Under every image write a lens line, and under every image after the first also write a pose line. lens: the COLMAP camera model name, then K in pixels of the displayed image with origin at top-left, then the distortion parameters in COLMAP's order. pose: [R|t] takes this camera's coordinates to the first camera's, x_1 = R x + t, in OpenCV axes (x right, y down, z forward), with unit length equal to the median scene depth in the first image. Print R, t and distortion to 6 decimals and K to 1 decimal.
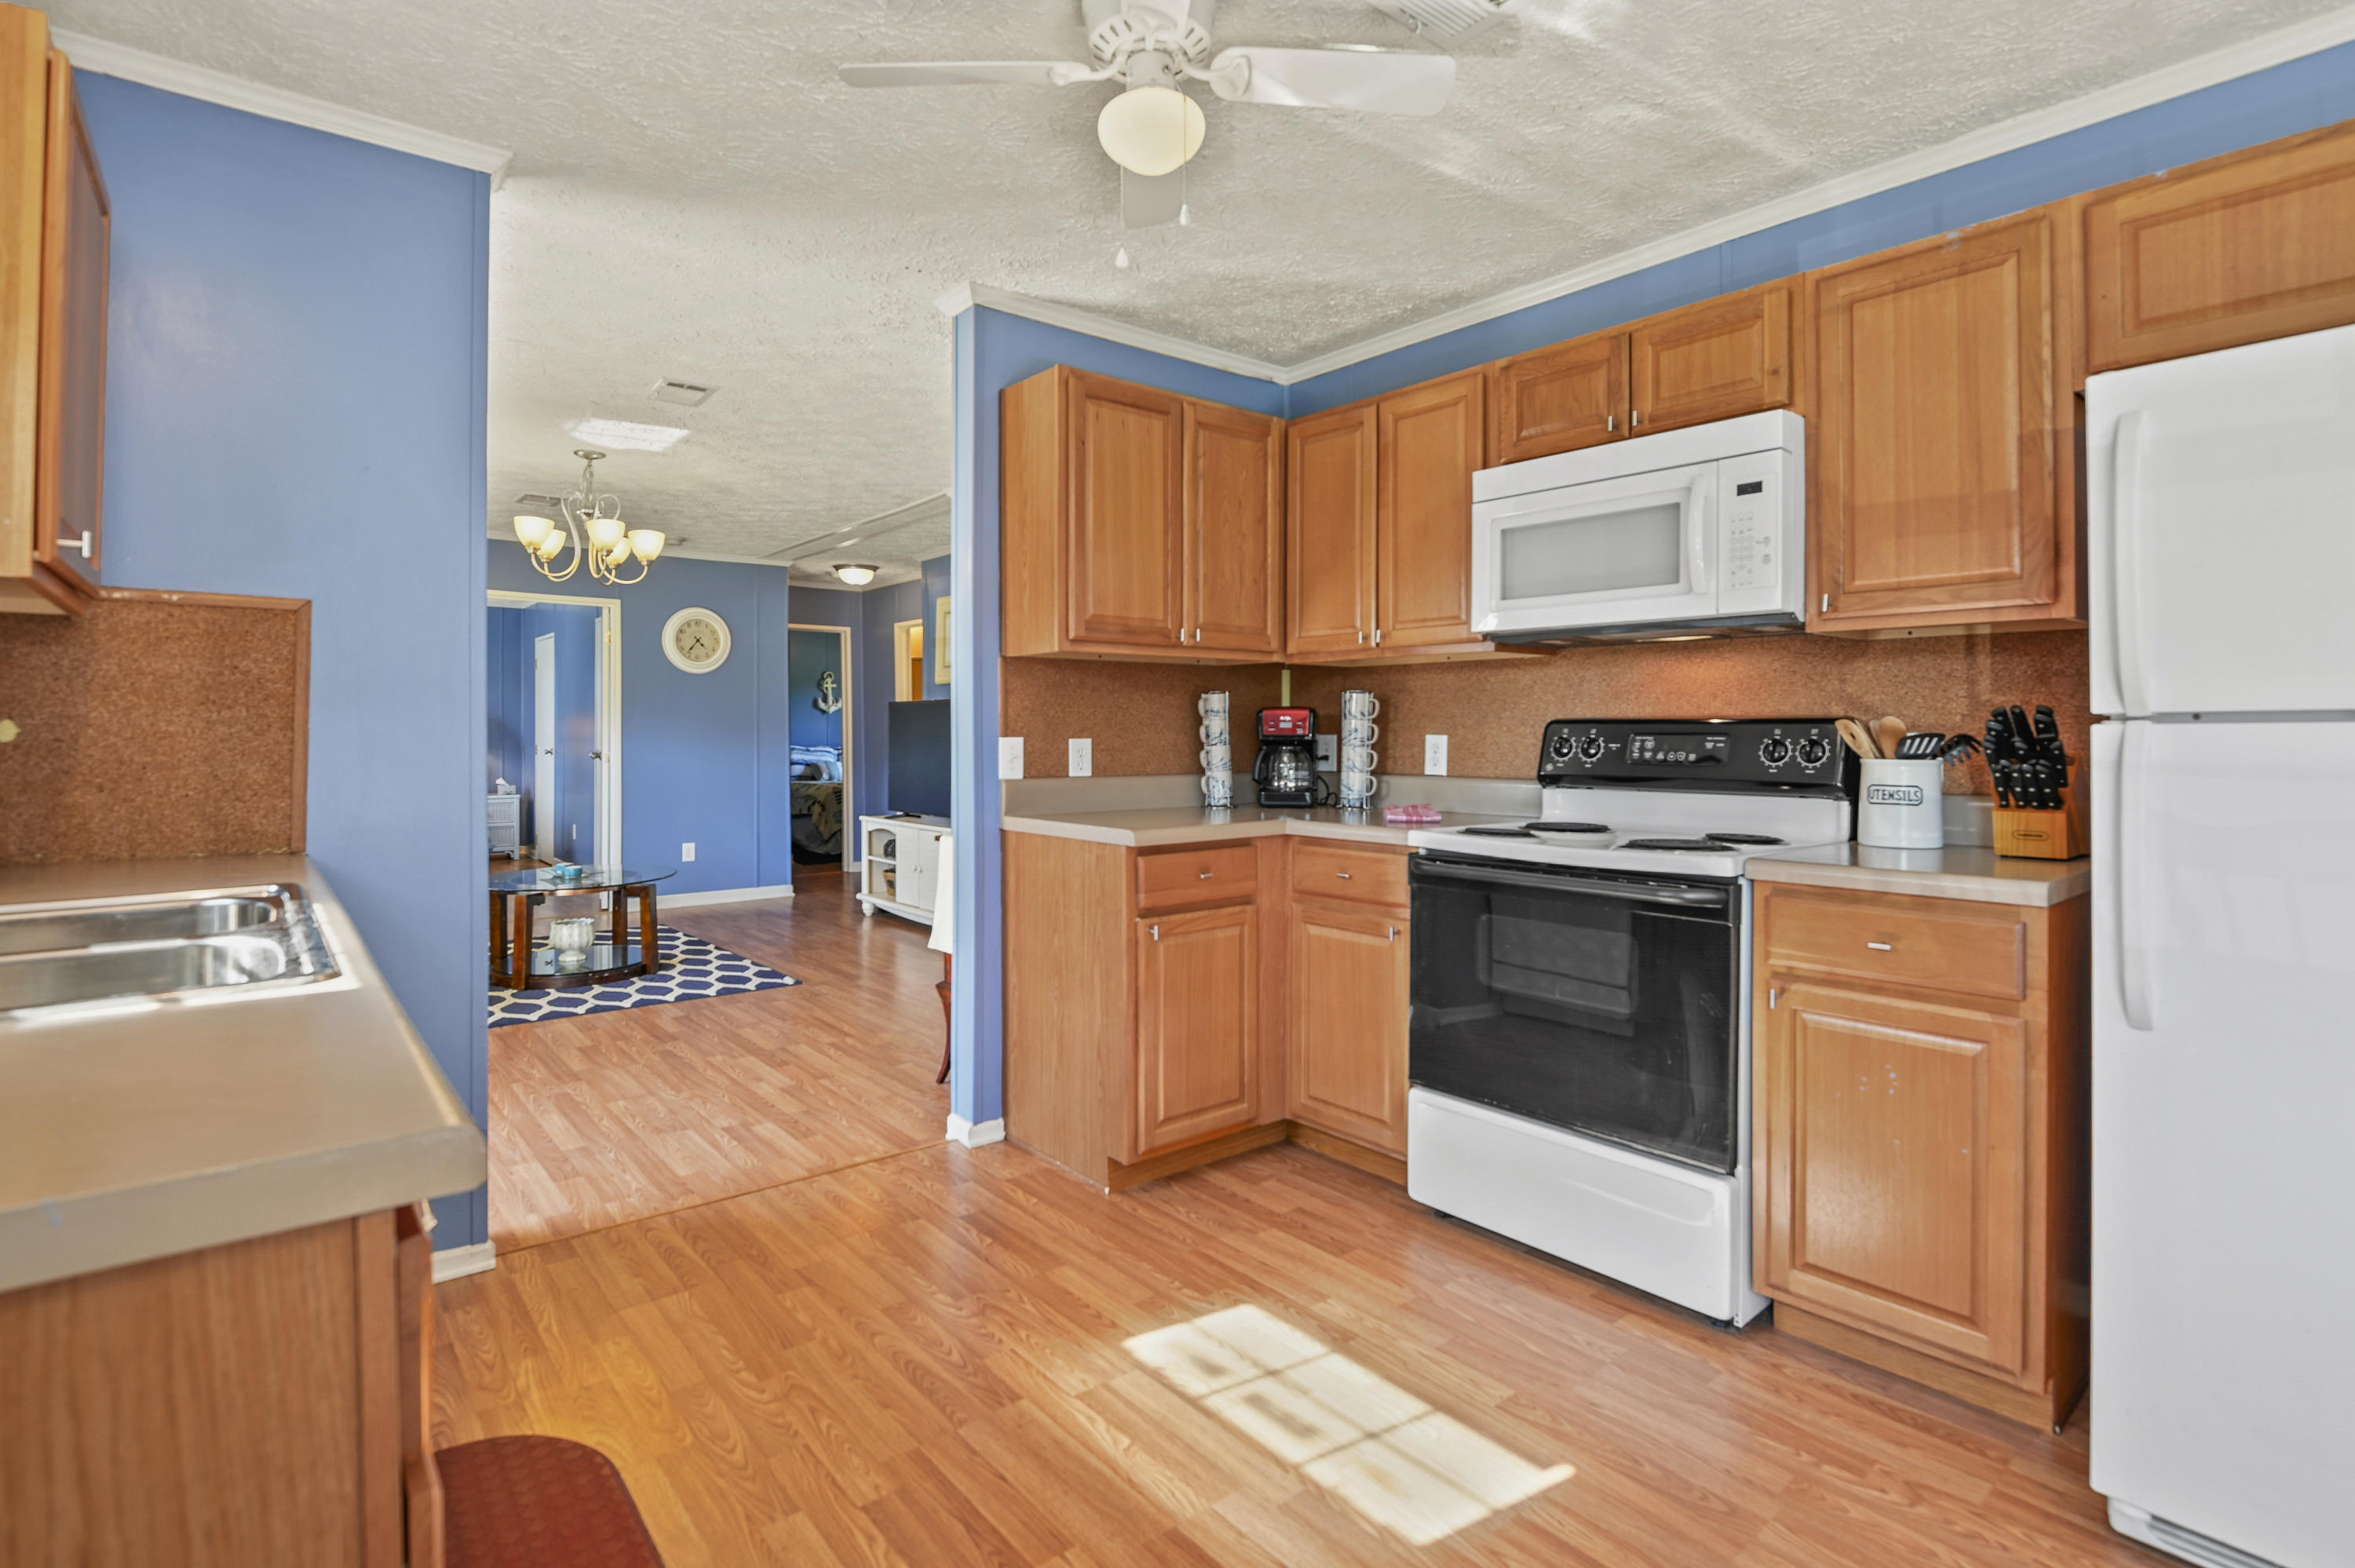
lens RADIAL K [[1148.9, 0, 1253.0], [0, 1148.9, 769.1], [0, 0, 1]] dist [-0.095256, -0.000363]
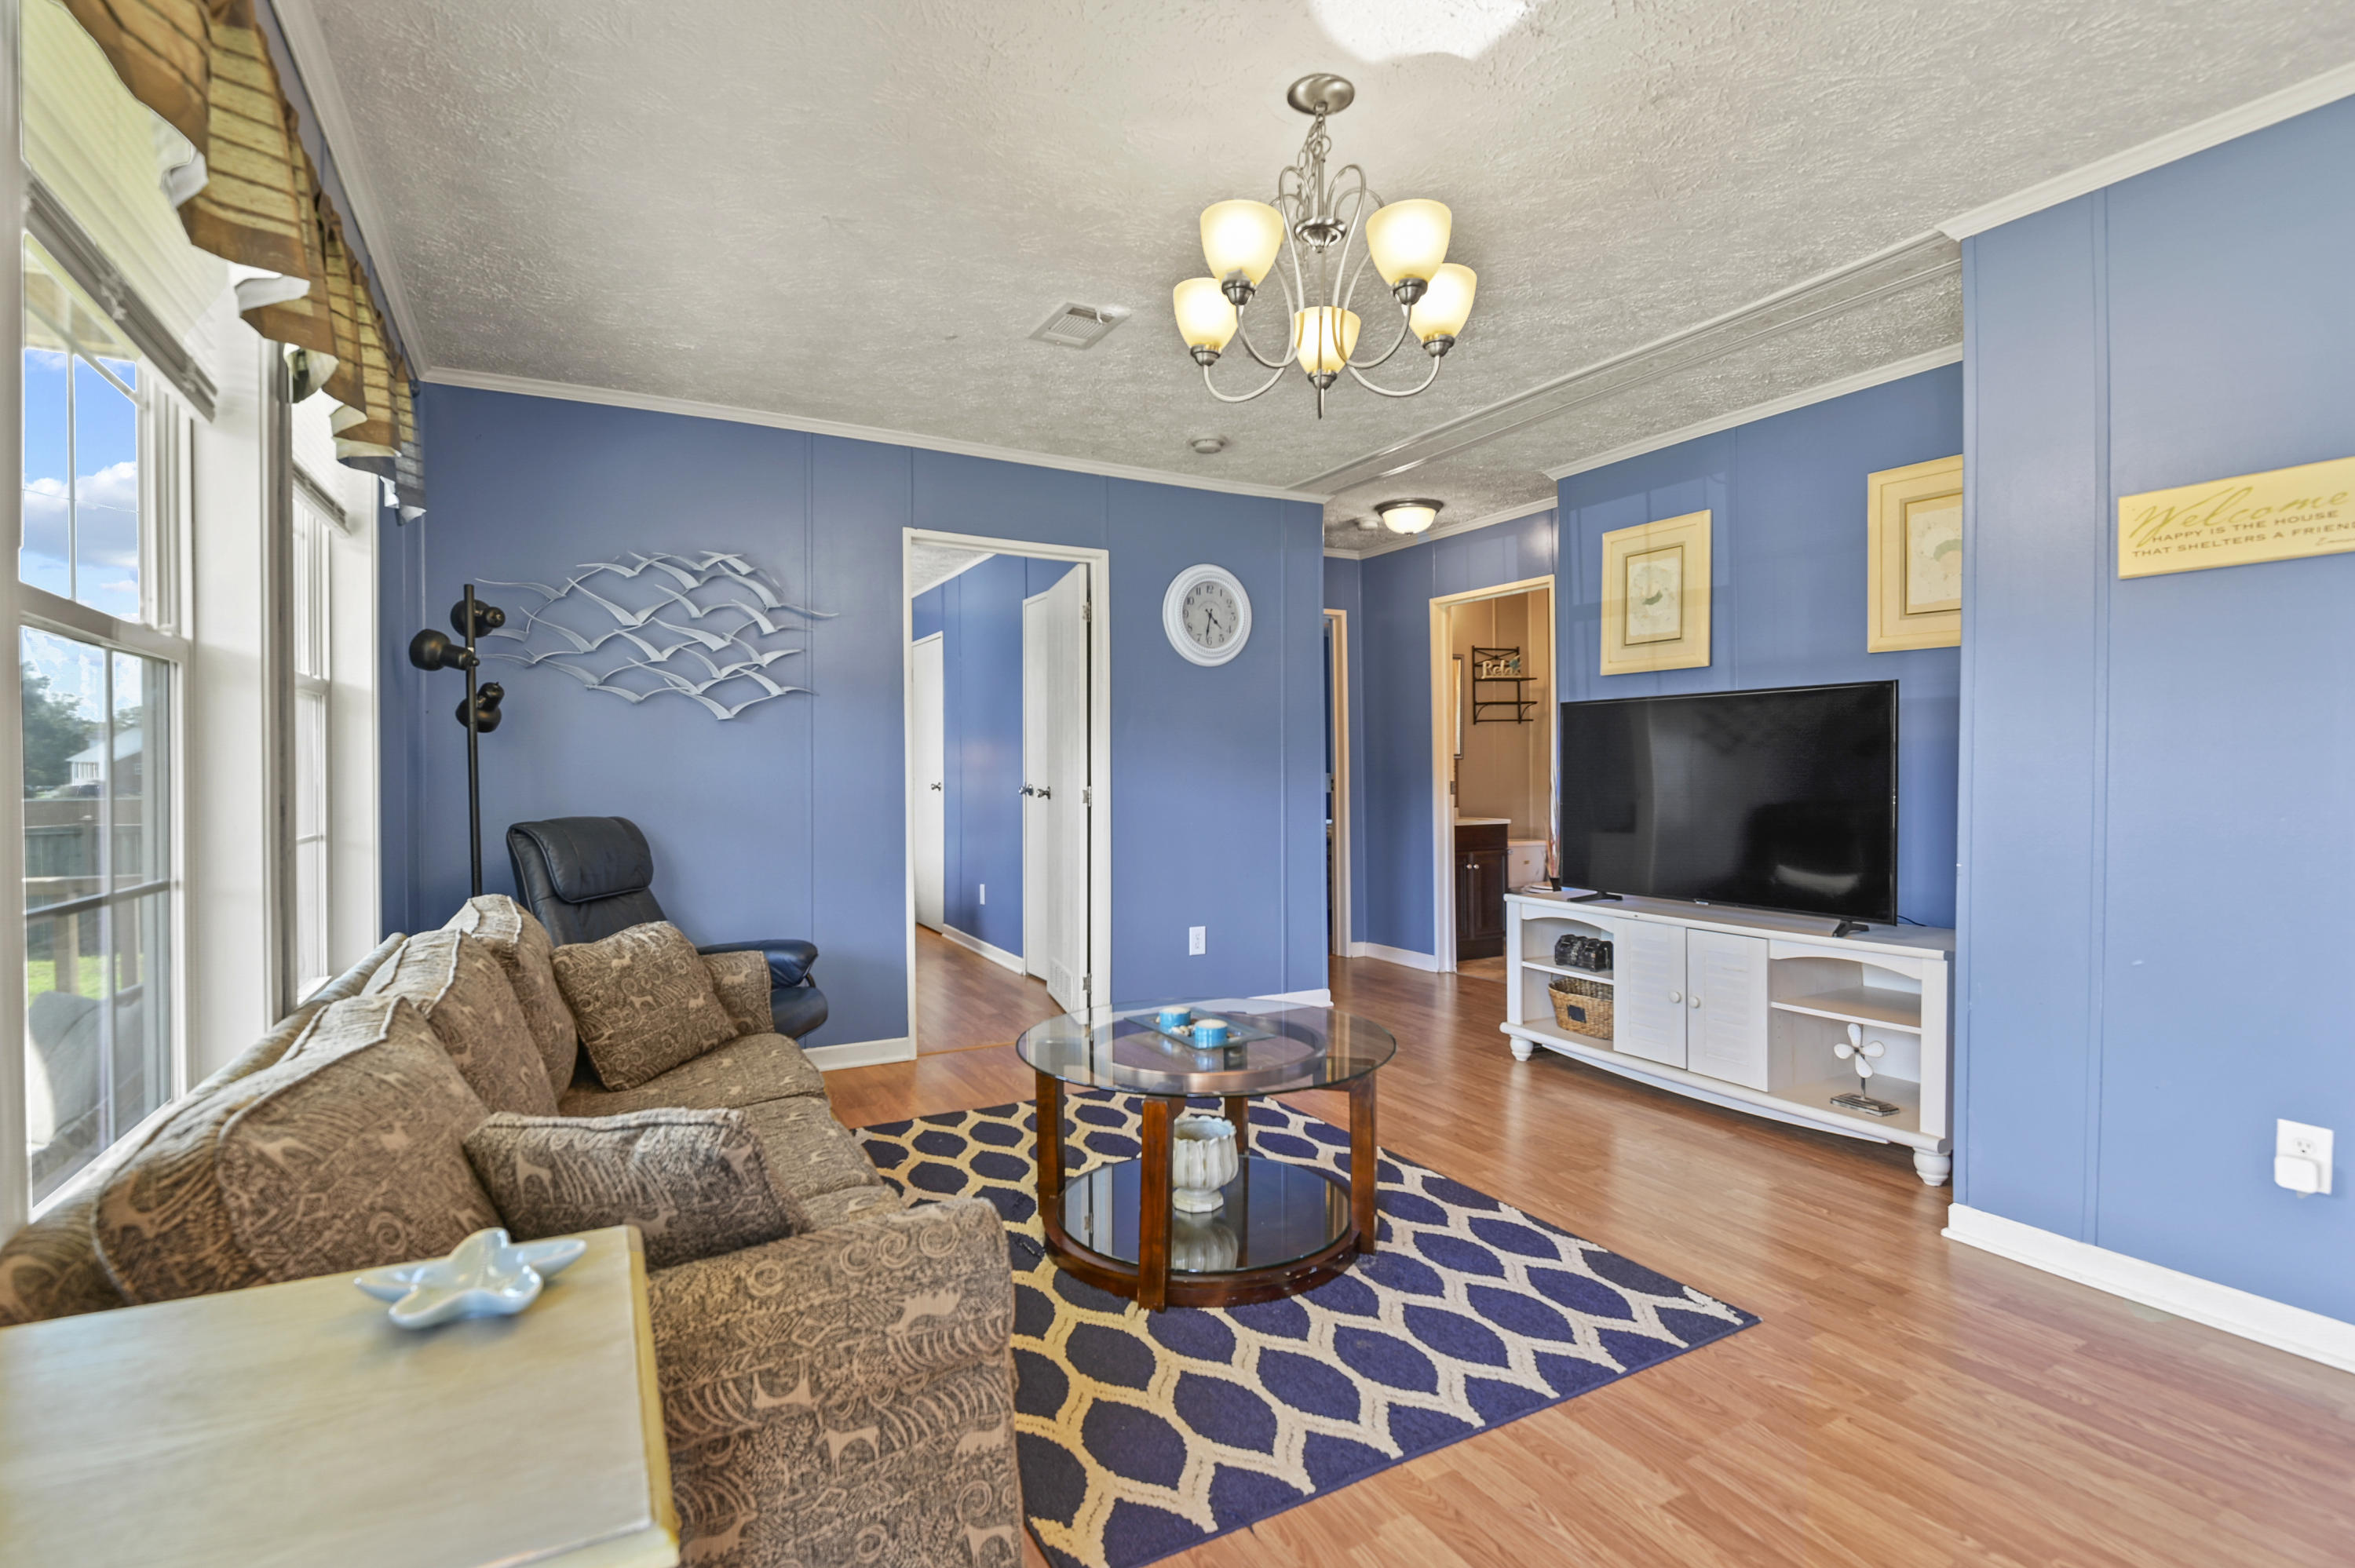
lens RADIAL K [[1105.2, 0, 1182.4], [0, 1105.2, 781.5], [0, 0, 1]] dist [-0.012680, -0.001044]
pose [[0.970169, -0.002666, -0.242414, -0.324256], [-0.001625, 0.999846, -0.017499, -0.007679], [0.242423, 0.017371, 0.970015, 0.348952]]
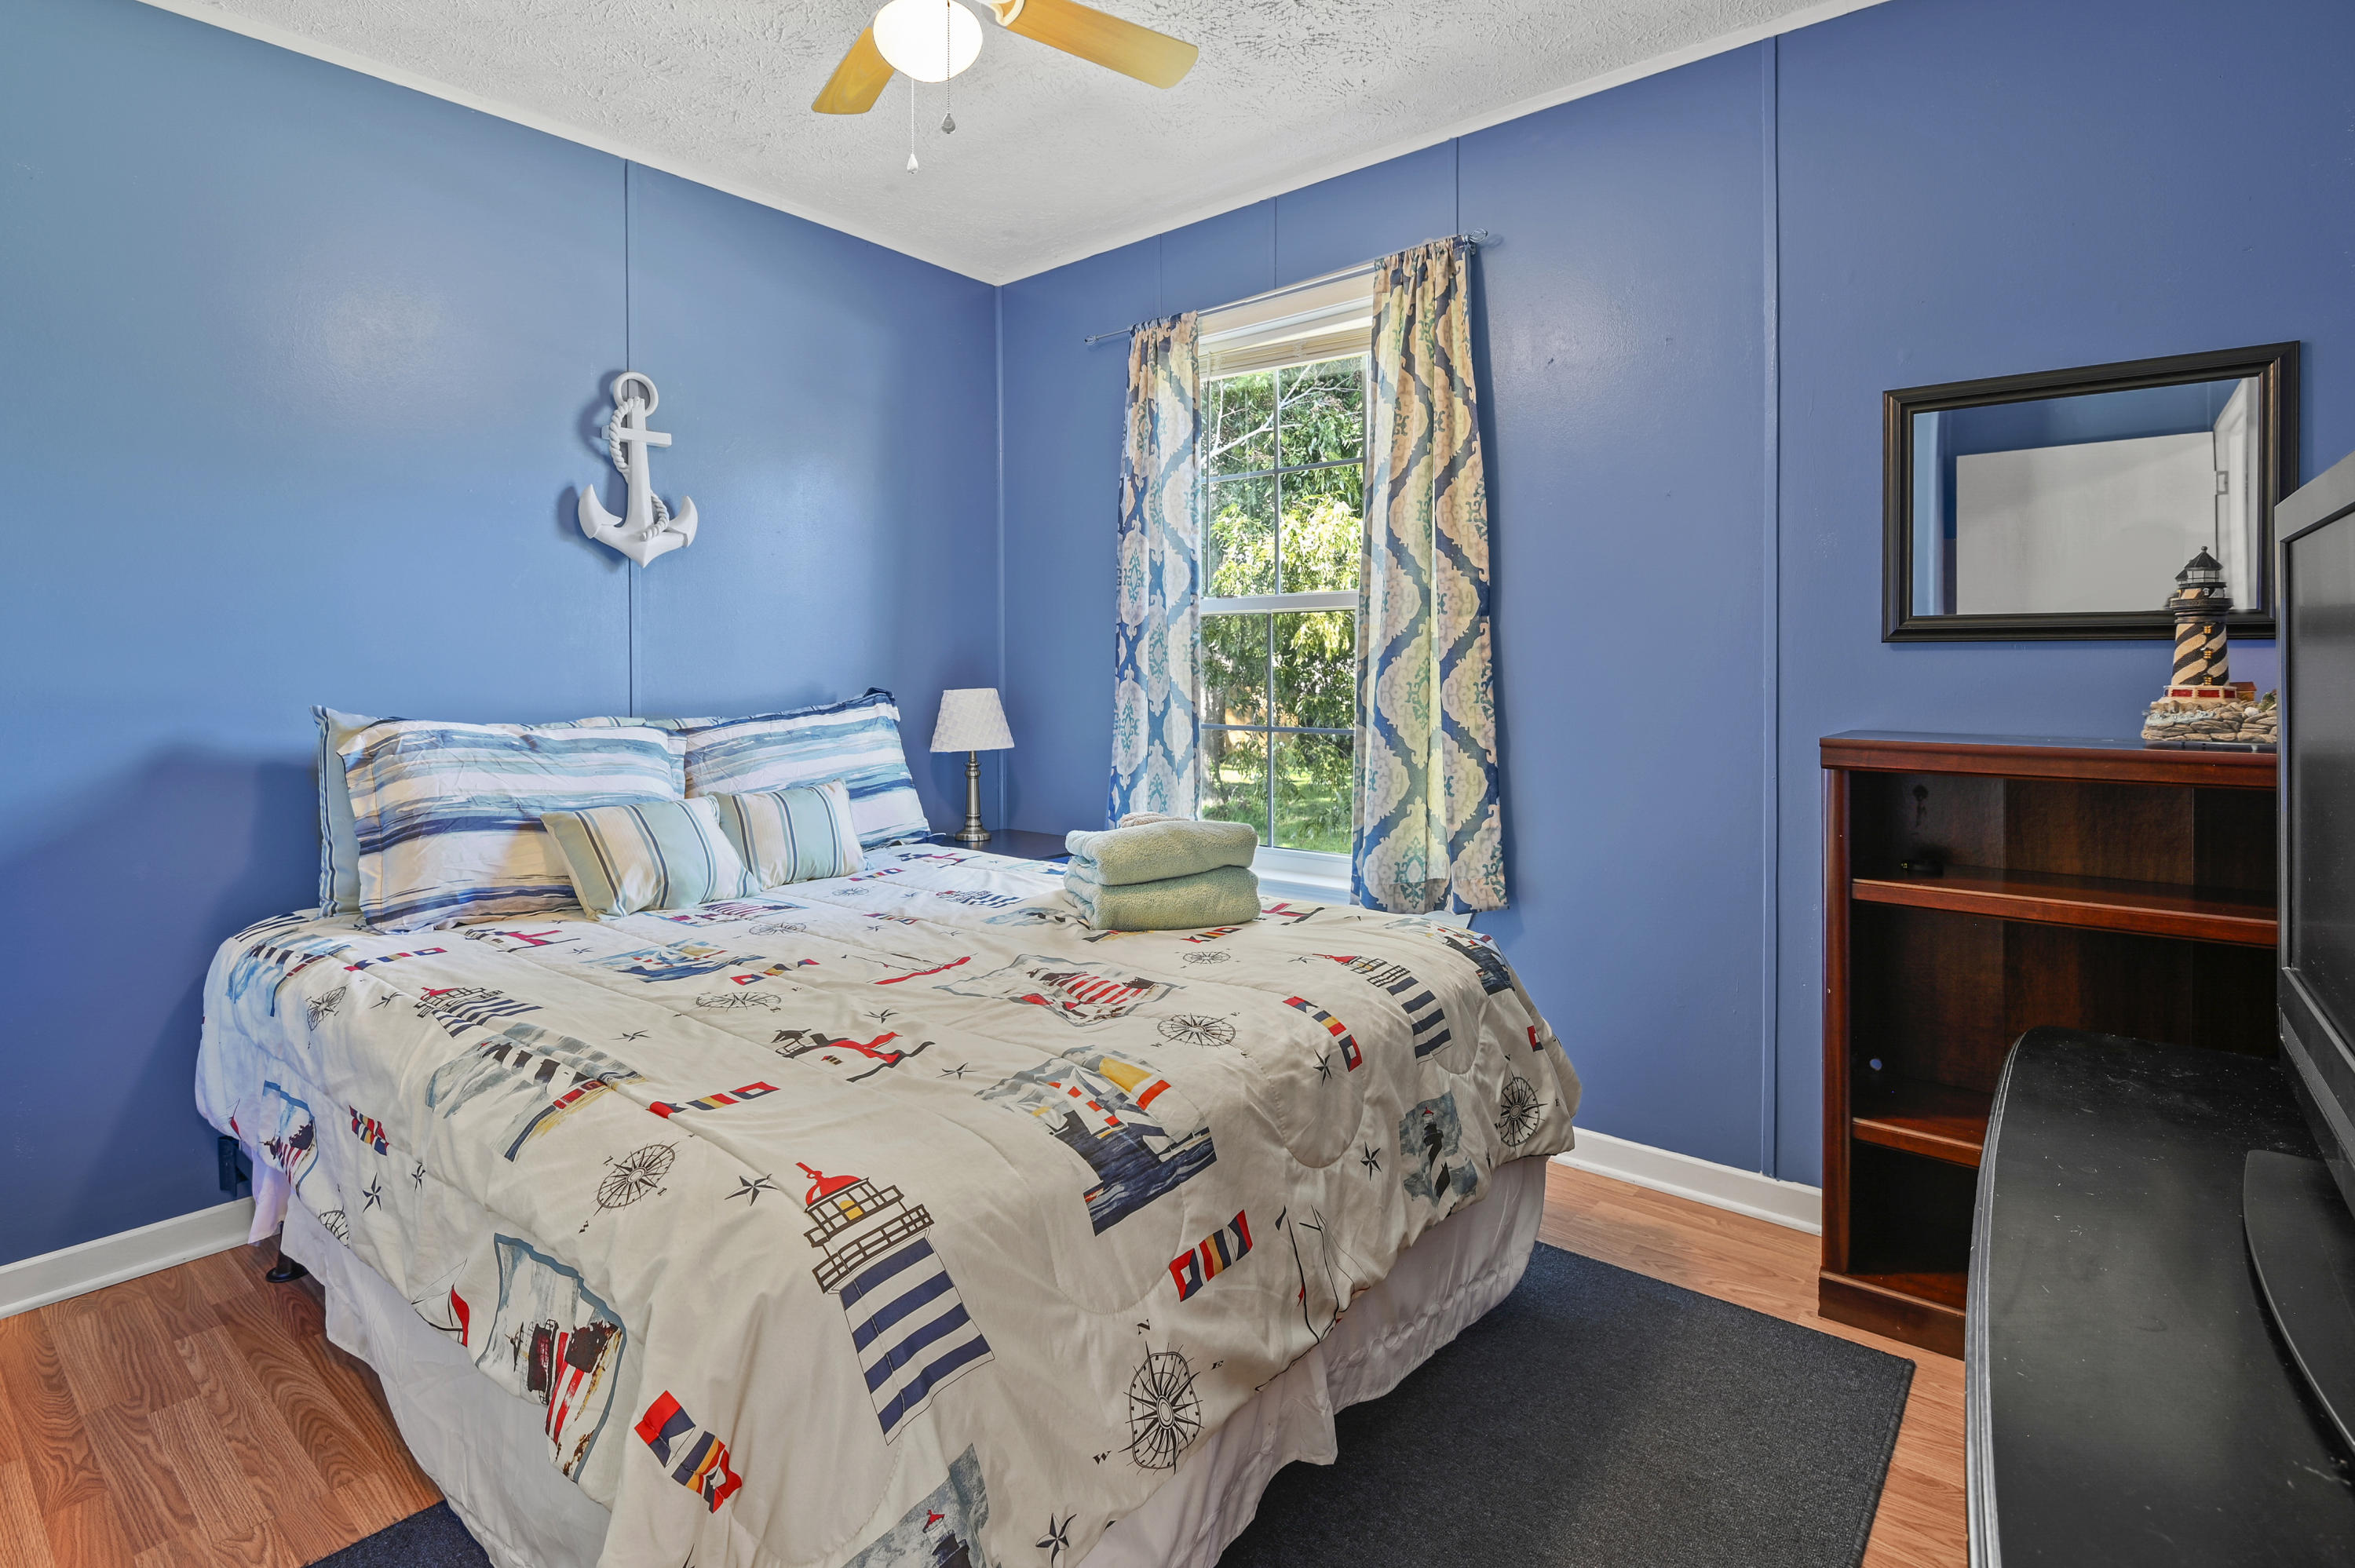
lens RADIAL K [[1124.3, 0, 1178.9], [0, 1124.3, 728.9], [0, 0, 1]] dist [-0.013758, -0.001903]
pose [[0.988477, -0.005316, 0.151279, -0.460508], [0.005773, 0.999980, -0.002586, -0.026043], [-0.151262, 0.003429, 0.988488, 1.170096]]
